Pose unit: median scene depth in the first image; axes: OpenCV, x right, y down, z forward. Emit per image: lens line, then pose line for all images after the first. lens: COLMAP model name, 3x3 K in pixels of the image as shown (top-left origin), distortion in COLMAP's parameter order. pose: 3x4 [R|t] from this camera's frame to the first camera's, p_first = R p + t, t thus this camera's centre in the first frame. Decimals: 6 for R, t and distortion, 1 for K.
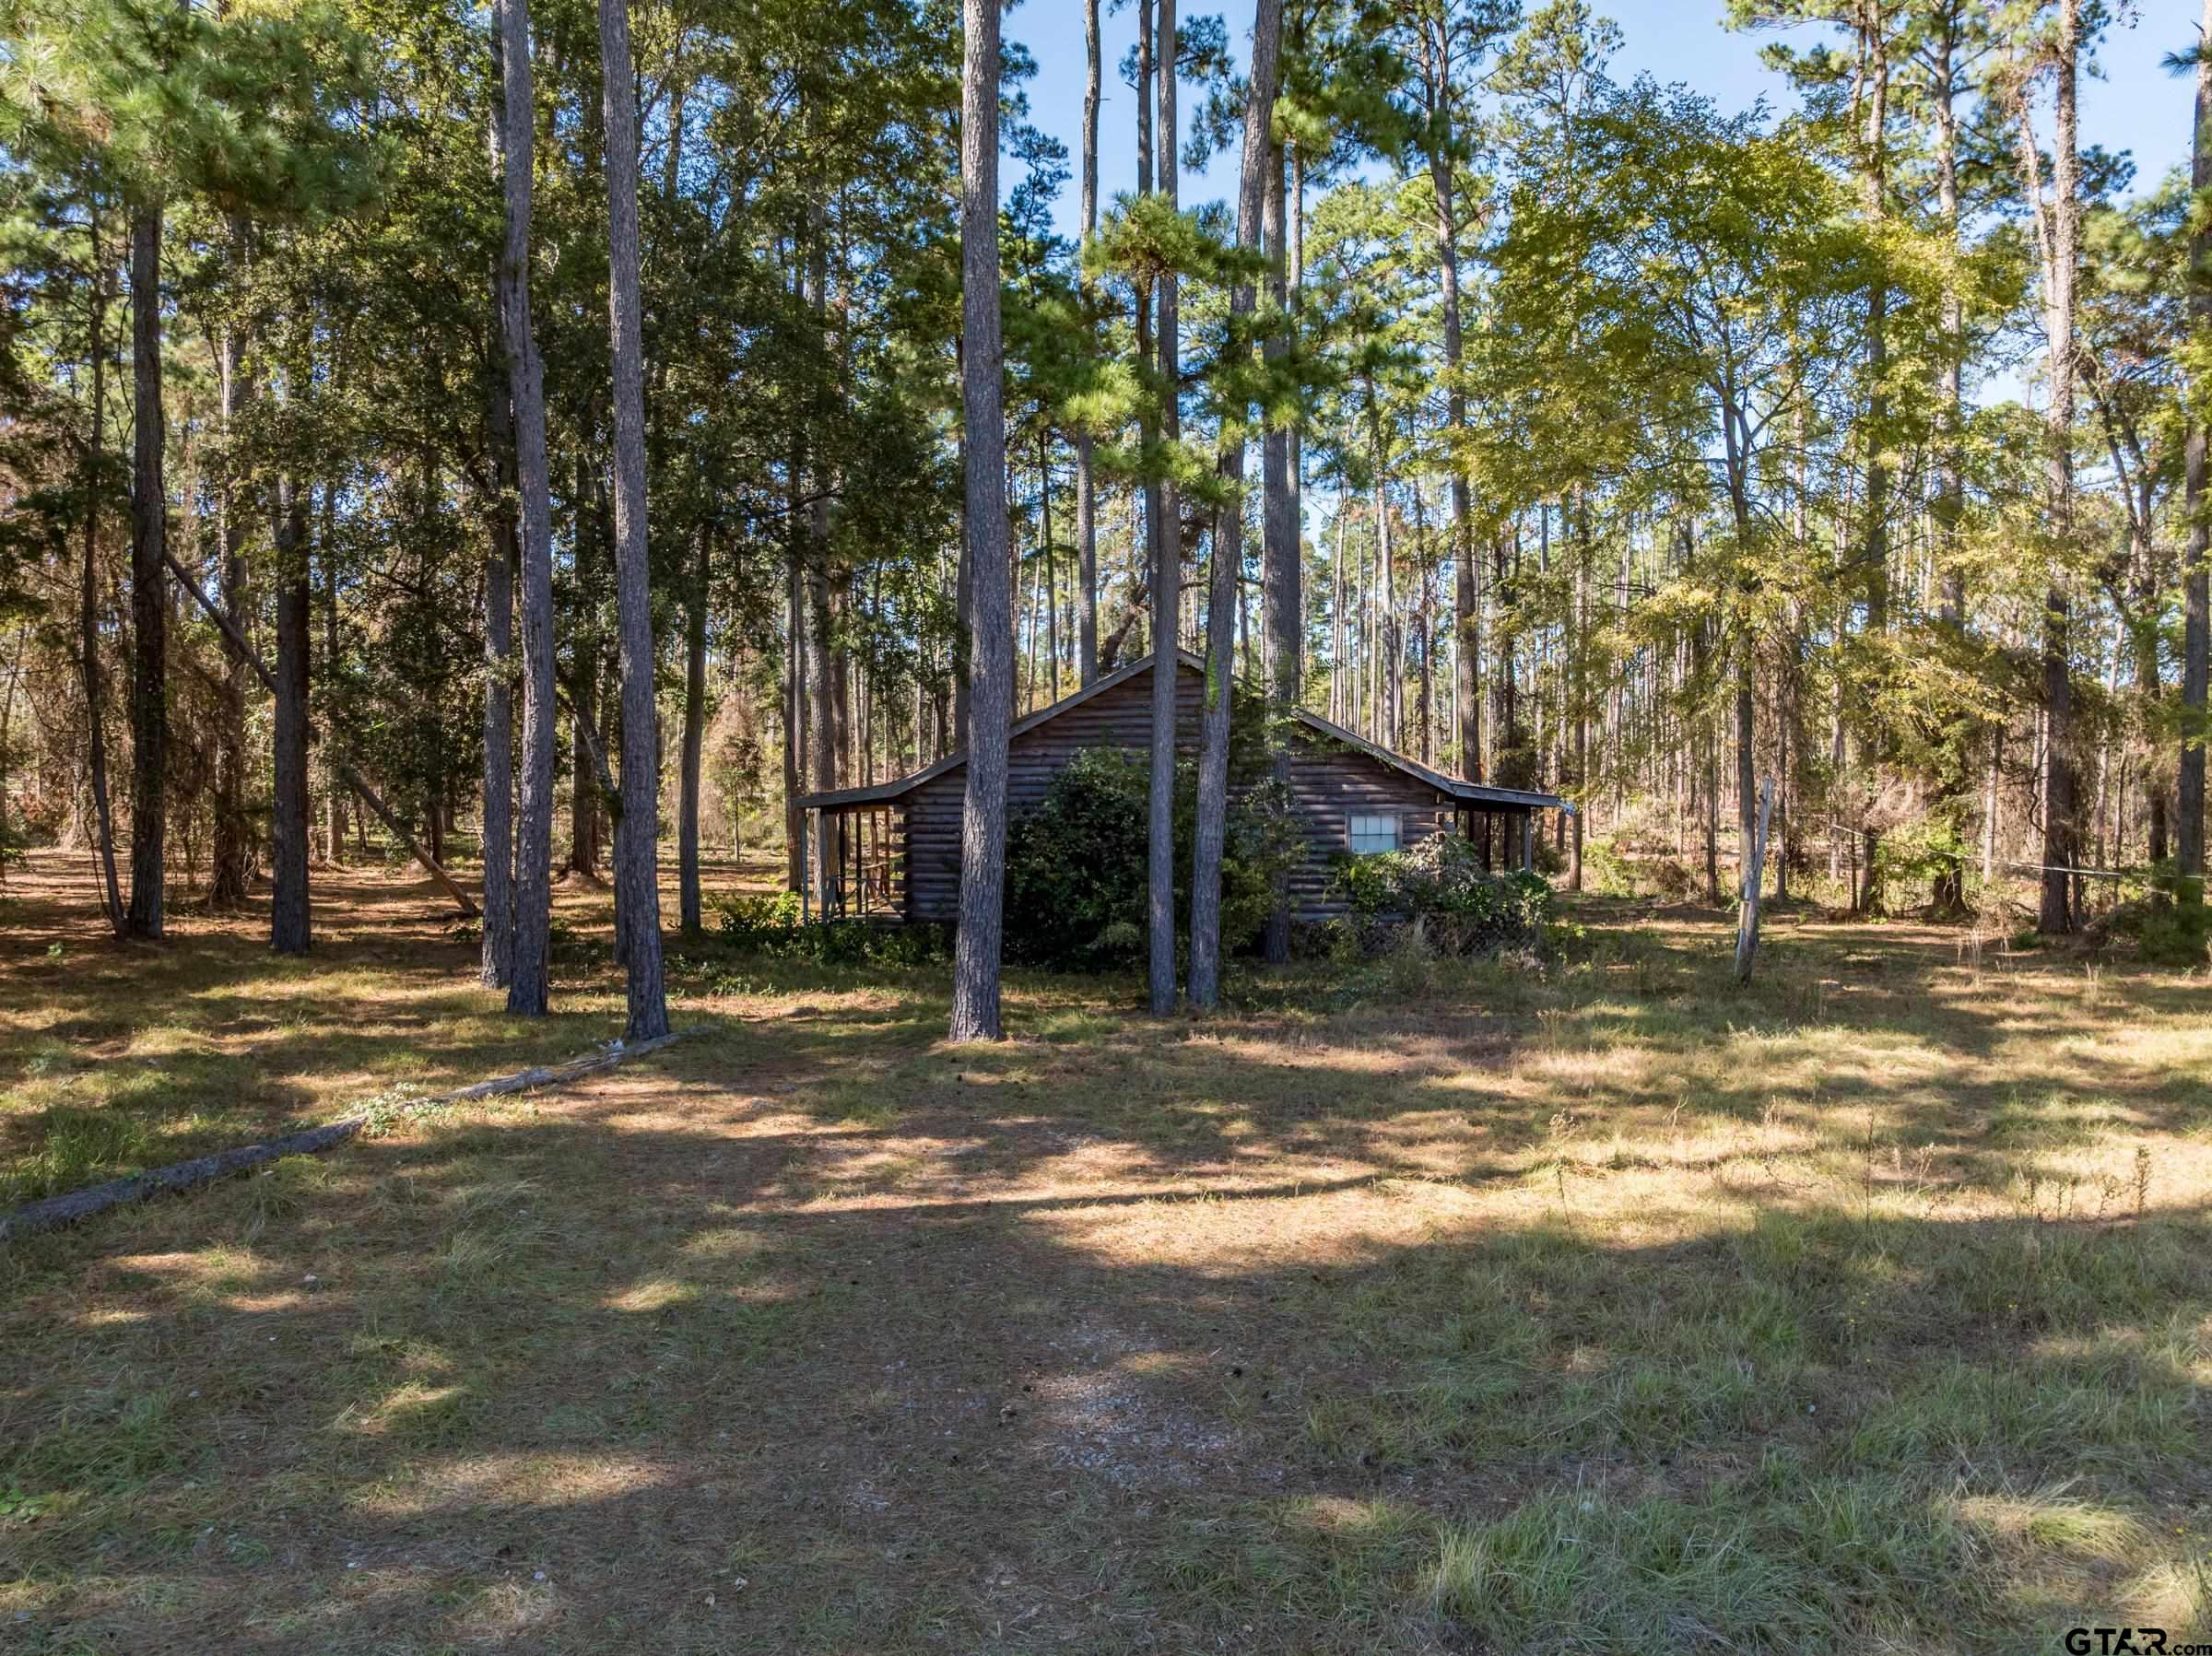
lens RADIAL K [[1640.9, 0, 1106.0], [0, 1640.9, 828.0], [0, 0, 1]] dist [-0.009173, -0.005573]
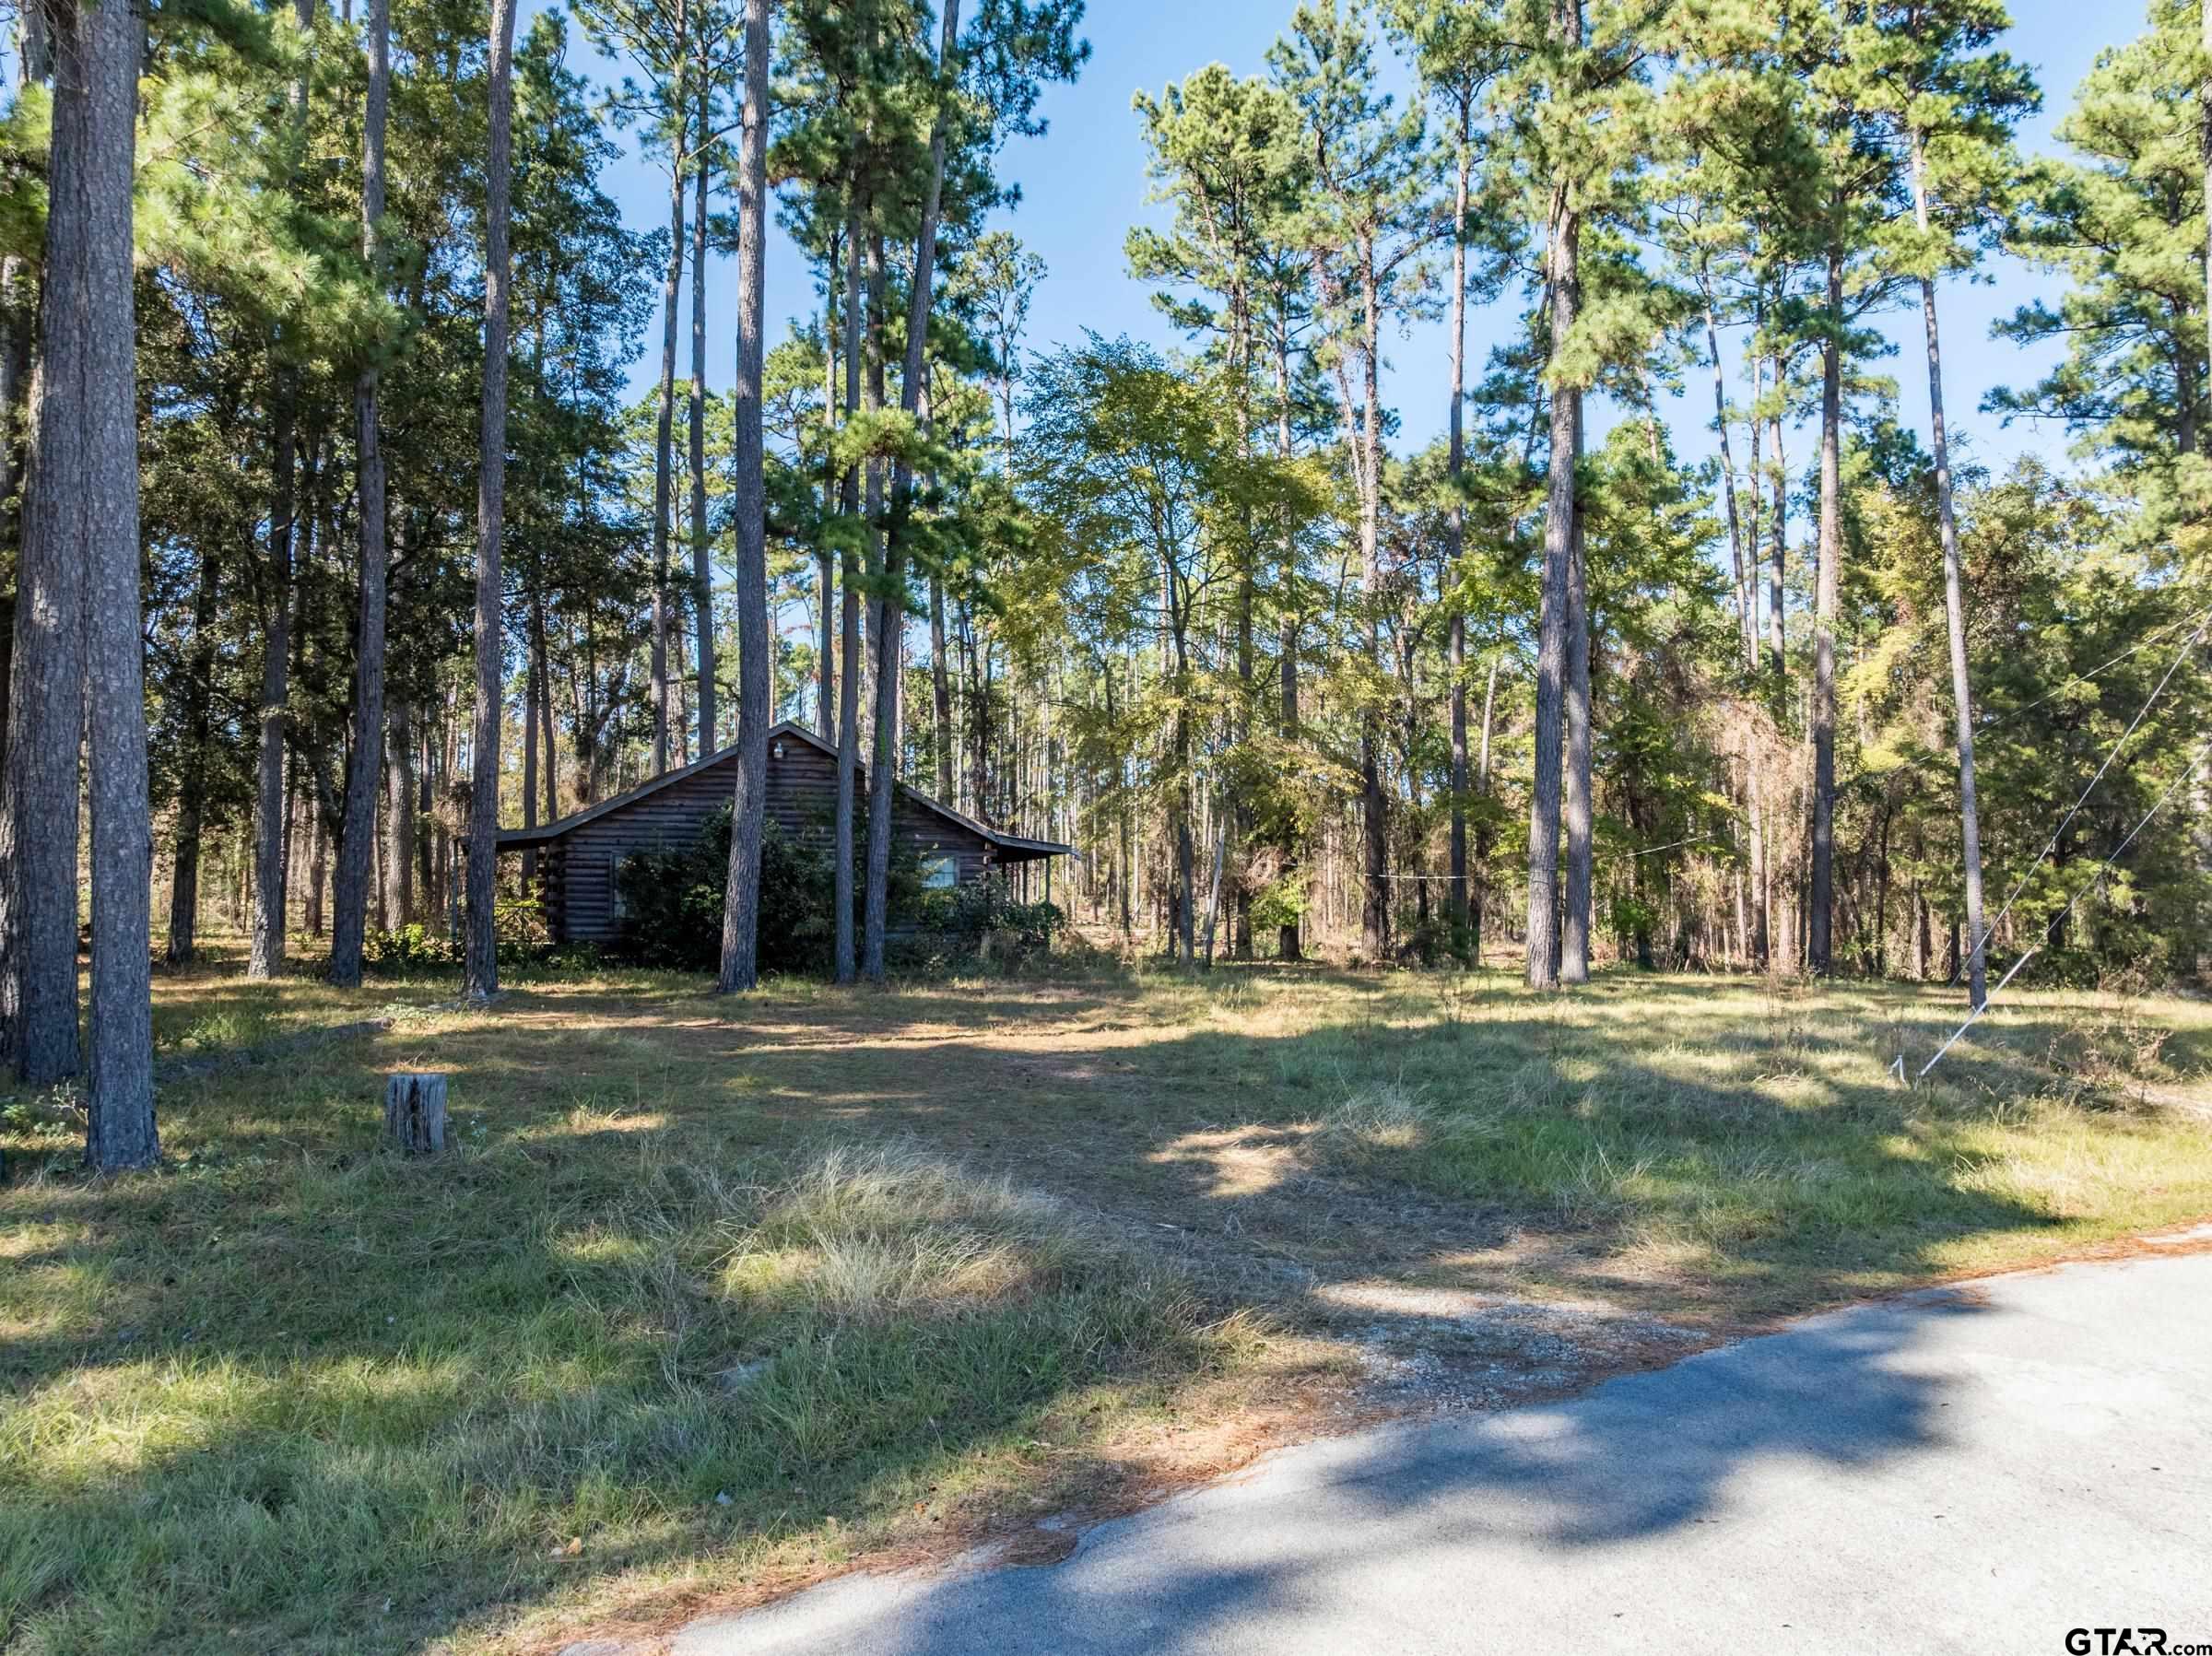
lens RADIAL K [[1640.9, 0, 1106.0], [0, 1640.9, 828.0], [0, 0, 1]] dist [-0.009173, -0.005573]
pose [[0.923762, 0.018455, 0.382522, -0.143663], [0.010045, 0.997327, -0.072374, 0.043632], [-0.382835, 0.070699, 0.921108, -0.181801]]
